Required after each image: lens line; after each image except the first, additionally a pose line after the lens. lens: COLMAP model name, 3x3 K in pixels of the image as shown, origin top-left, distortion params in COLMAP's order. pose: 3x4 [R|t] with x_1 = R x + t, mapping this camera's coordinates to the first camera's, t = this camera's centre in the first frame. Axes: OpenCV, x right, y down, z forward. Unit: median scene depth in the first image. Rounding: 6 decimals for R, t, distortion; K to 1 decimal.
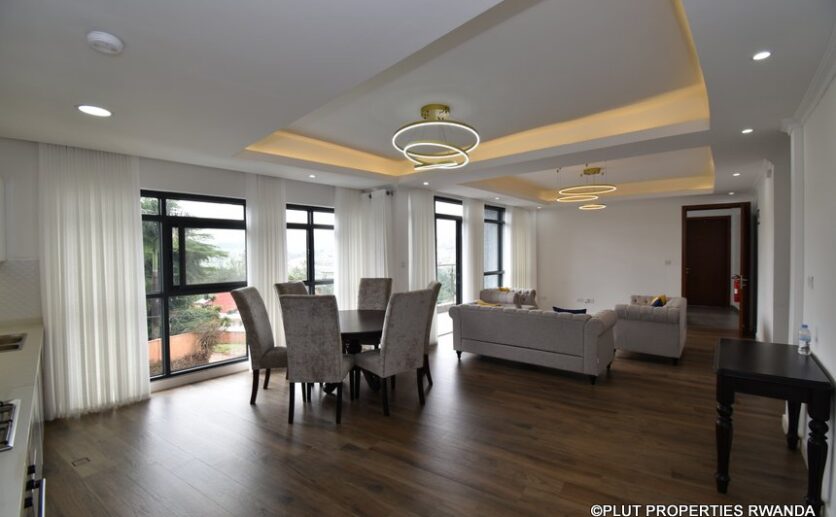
lens RADIAL K [[369.2, 0, 418.0], [0, 369.2, 258.5], [0, 0, 1]] dist [0.024469, -0.030200]
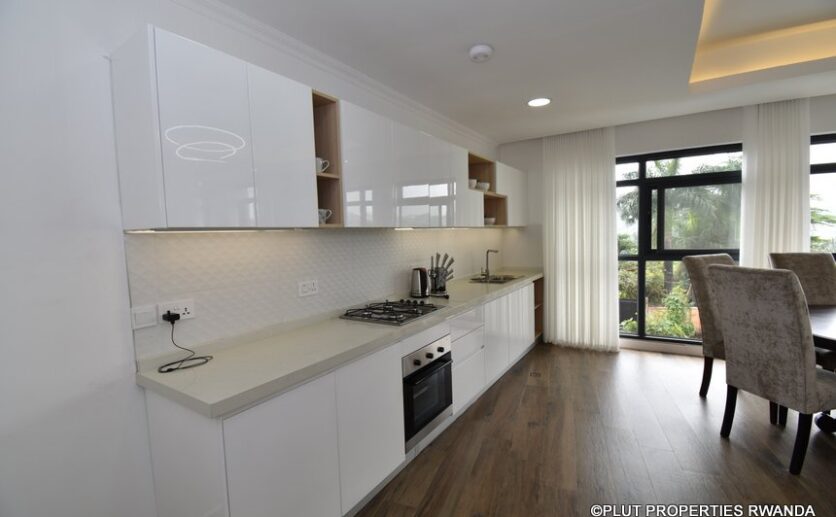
lens RADIAL K [[369.2, 0, 418.0], [0, 369.2, 258.5], [0, 0, 1]] dist [0.024469, -0.030200]
pose [[0.209117, 0.066347, -0.975637, 0.188779], [0.016859, 0.997303, 0.071434, 0.017886], [0.977745, -0.031386, 0.207435, 0.210158]]
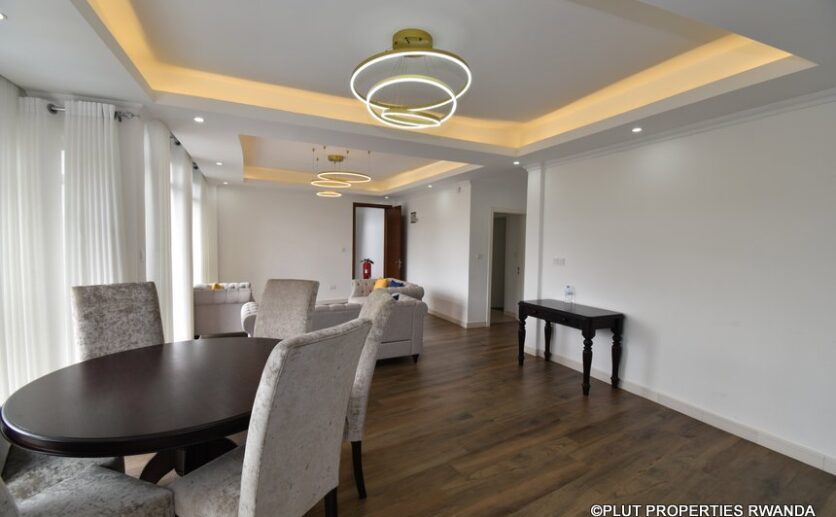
lens RADIAL K [[369.2, 0, 418.0], [0, 369.2, 258.5], [0, 0, 1]] dist [0.024469, -0.030200]
pose [[0.412216, -0.025383, 0.910732, -0.546014], [-0.010121, 0.999423, 0.032436, -0.002314], [-0.911030, -0.022588, 0.411721, 0.593352]]
